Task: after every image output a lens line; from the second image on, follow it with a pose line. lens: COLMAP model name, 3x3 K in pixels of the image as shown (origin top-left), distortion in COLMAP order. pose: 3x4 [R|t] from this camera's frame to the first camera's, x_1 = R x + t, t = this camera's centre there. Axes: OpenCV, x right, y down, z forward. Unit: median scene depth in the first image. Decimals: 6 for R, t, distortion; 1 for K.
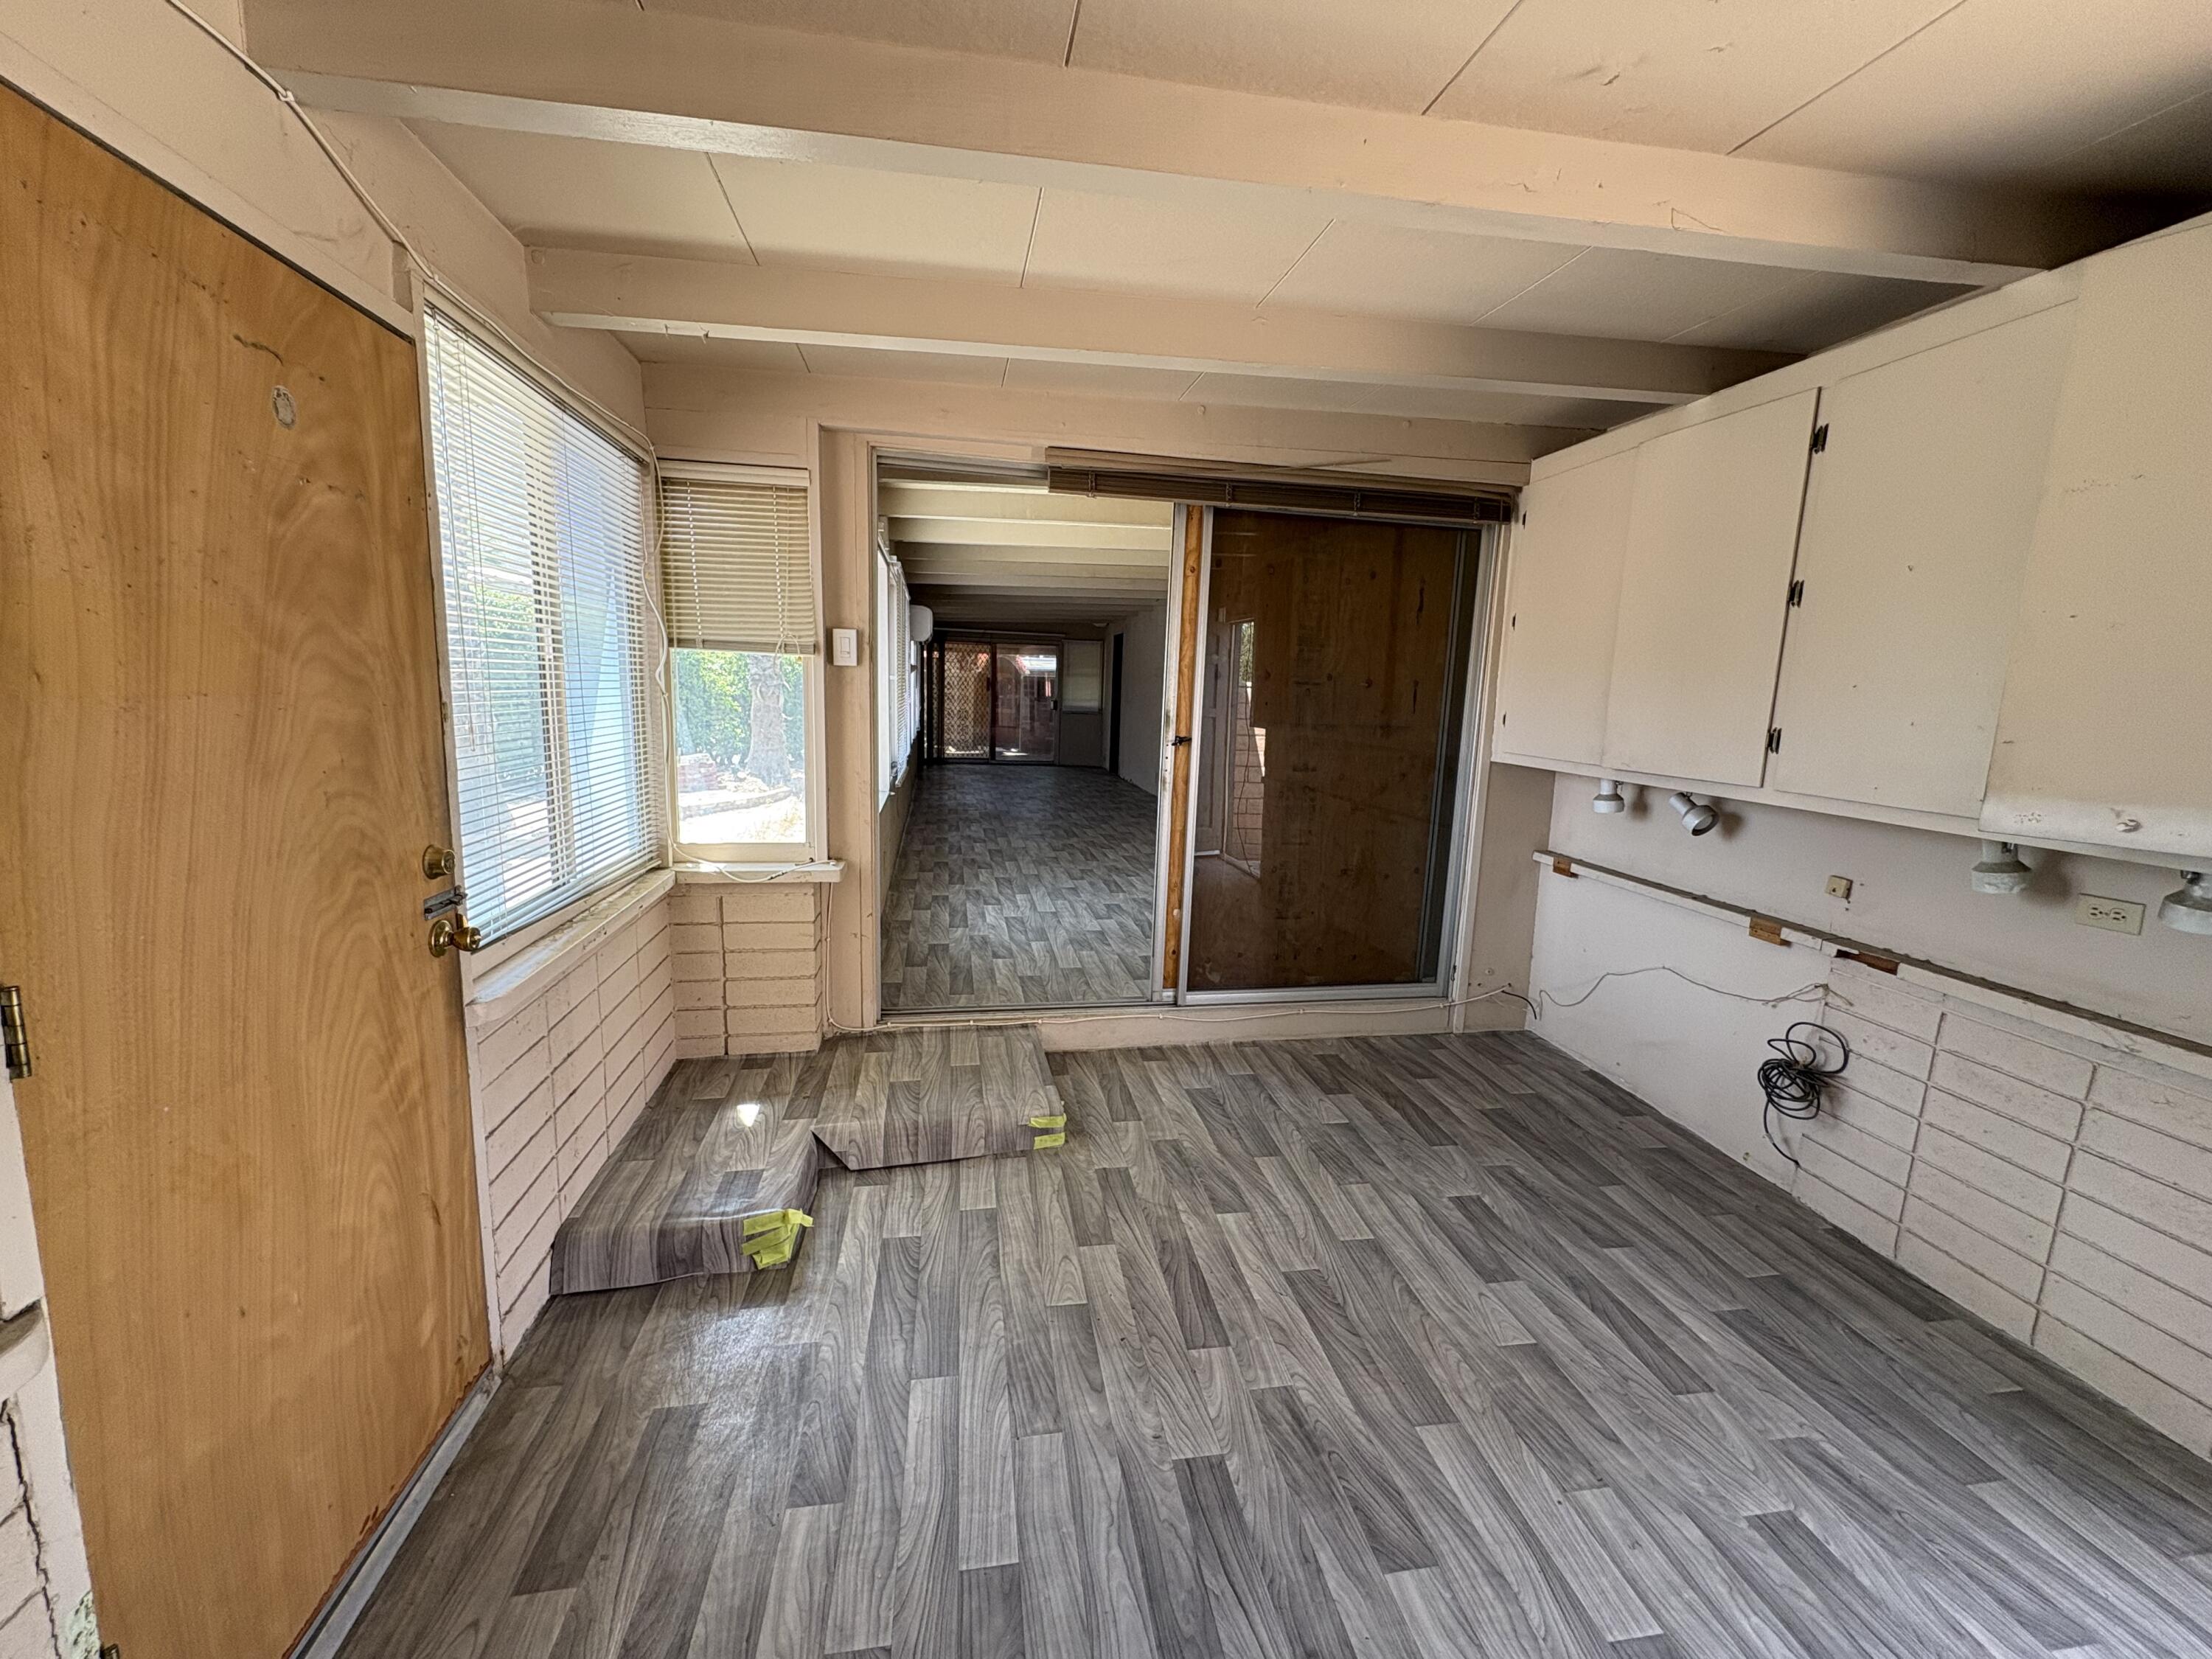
lens RADIAL K [[882.8, 0, 1092.7], [0, 882.8, 816.4], [0, 0, 1]] dist [-0.001596, 0.000730]
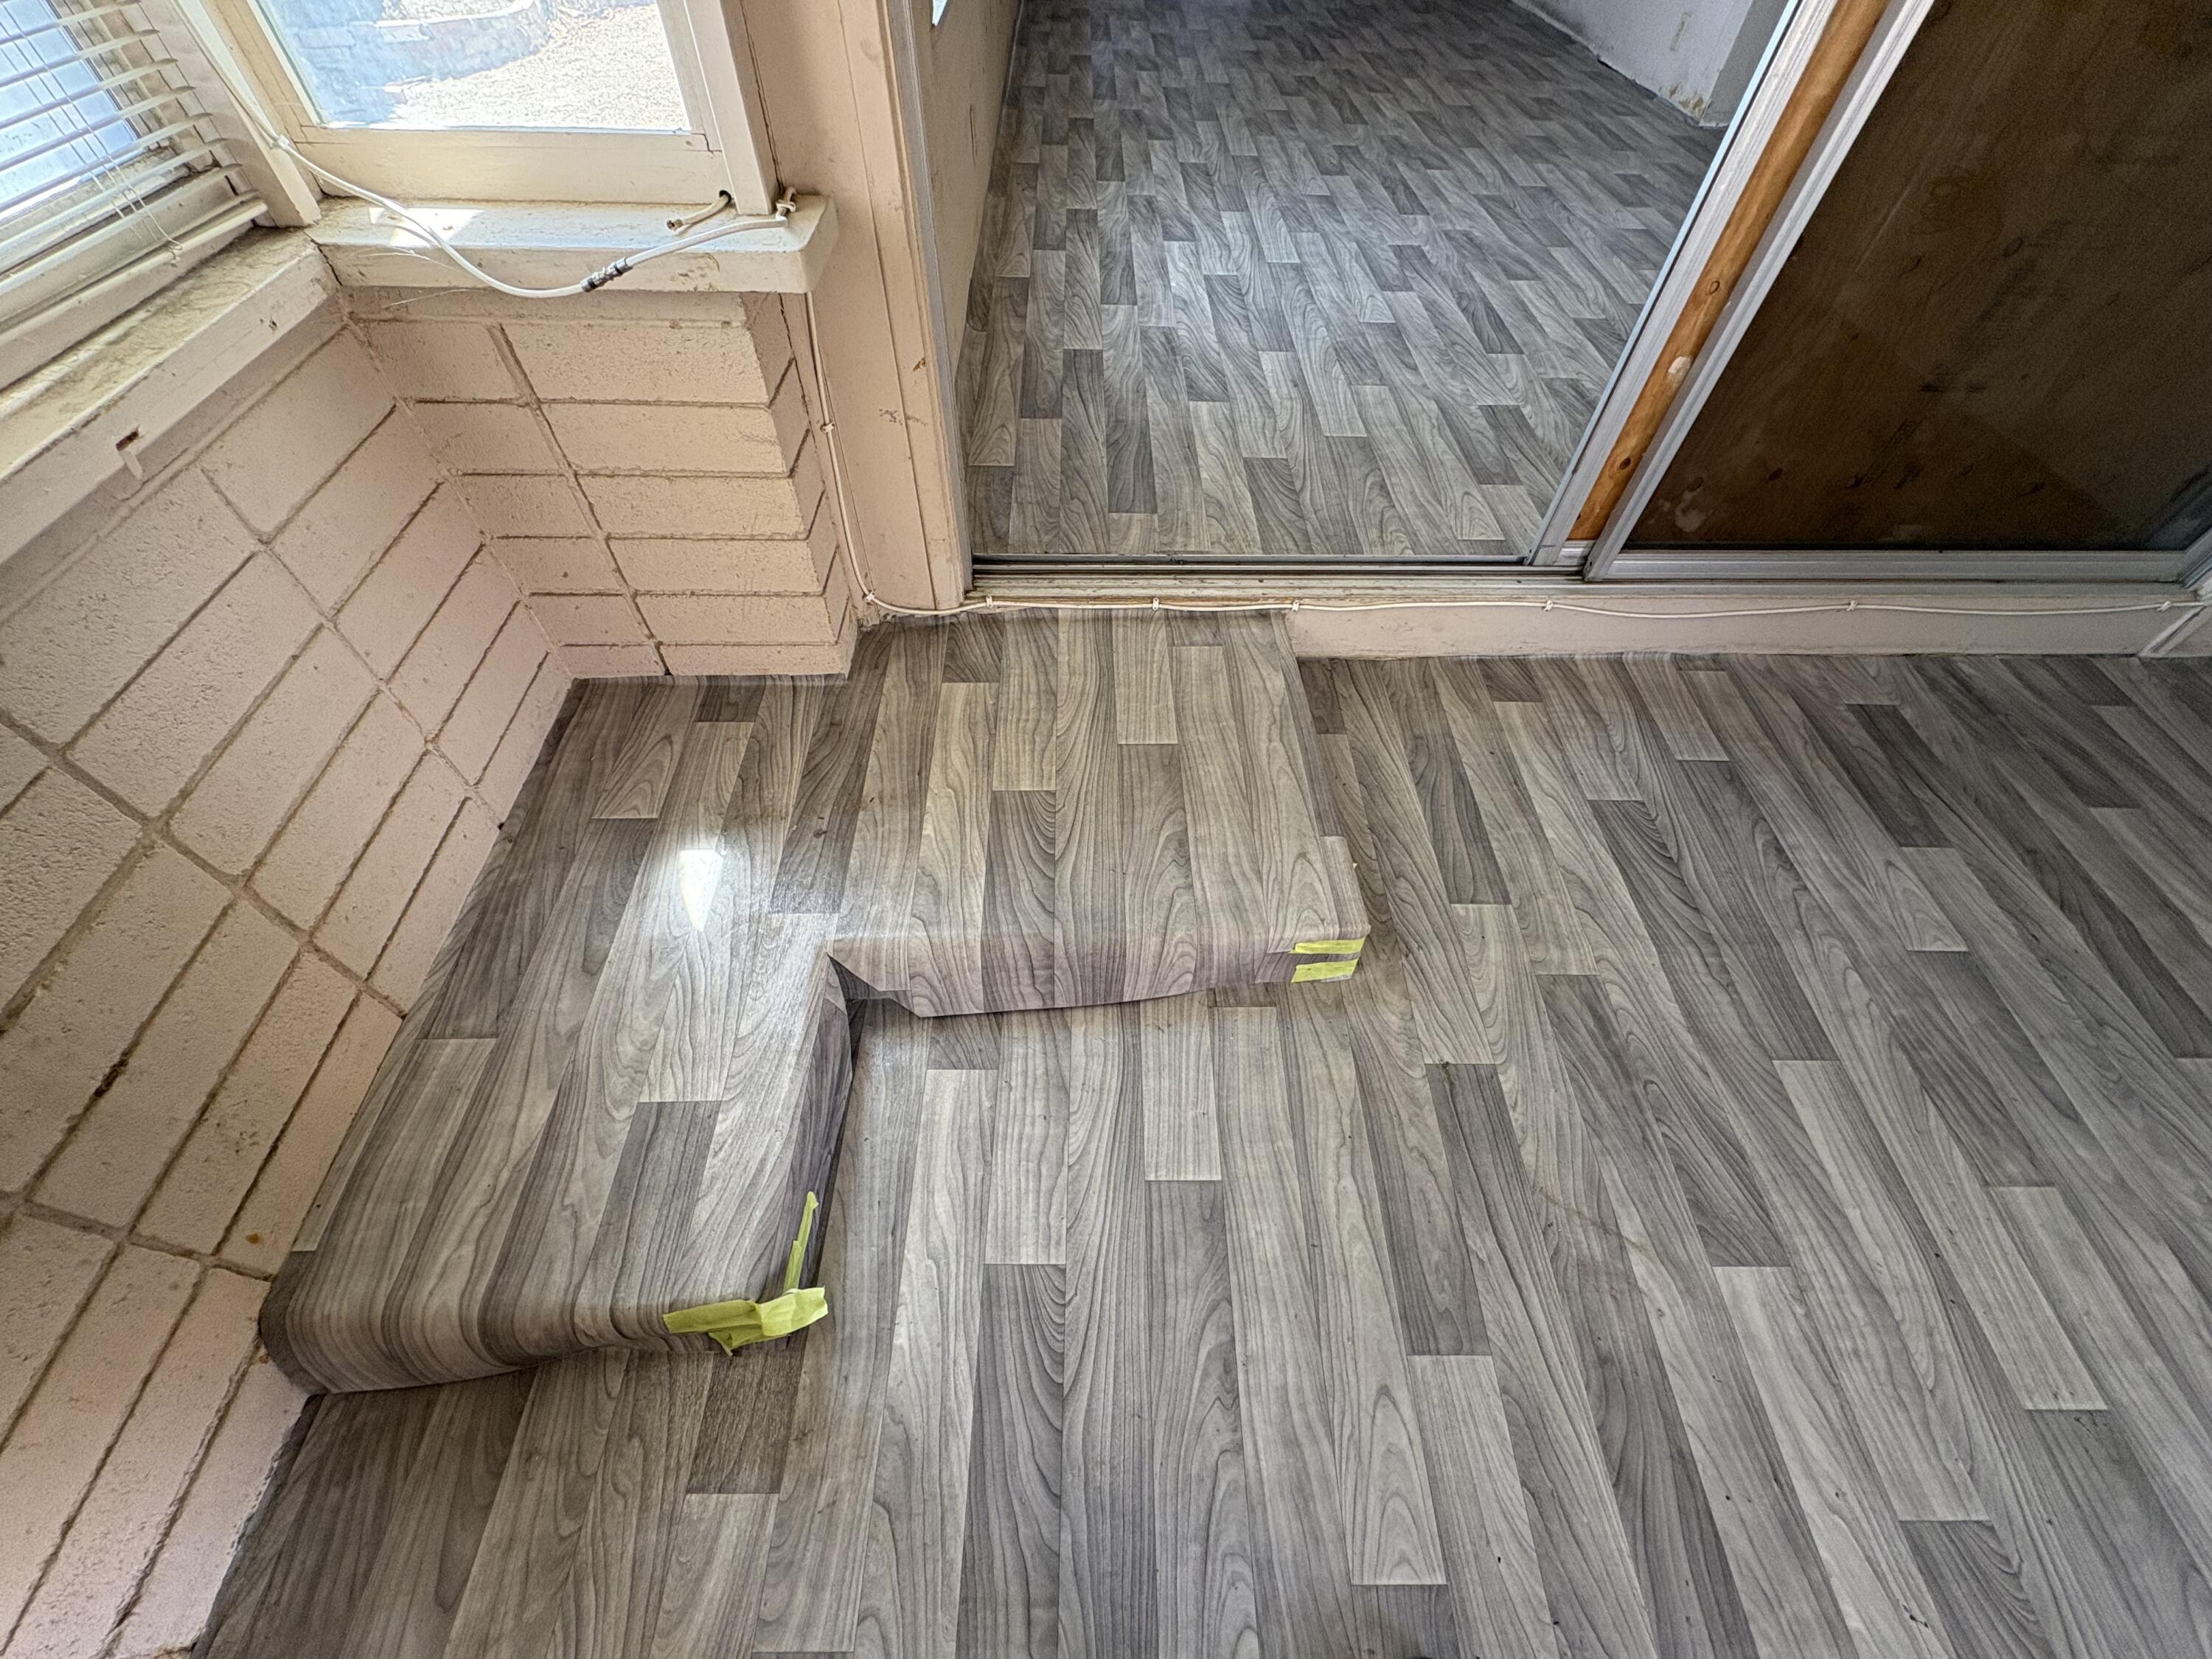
lens RADIAL K [[882.8, 0, 1096.9], [0, 882.8, 838.3], [0, 0, 1]] dist [-0.001596, 0.000730]
pose [[0.988859, 0.112345, -0.097658, -0.120247], [-0.014012, 0.723386, 0.690301, -0.008964], [0.148196, -0.681242, 0.716901, 0.625892]]
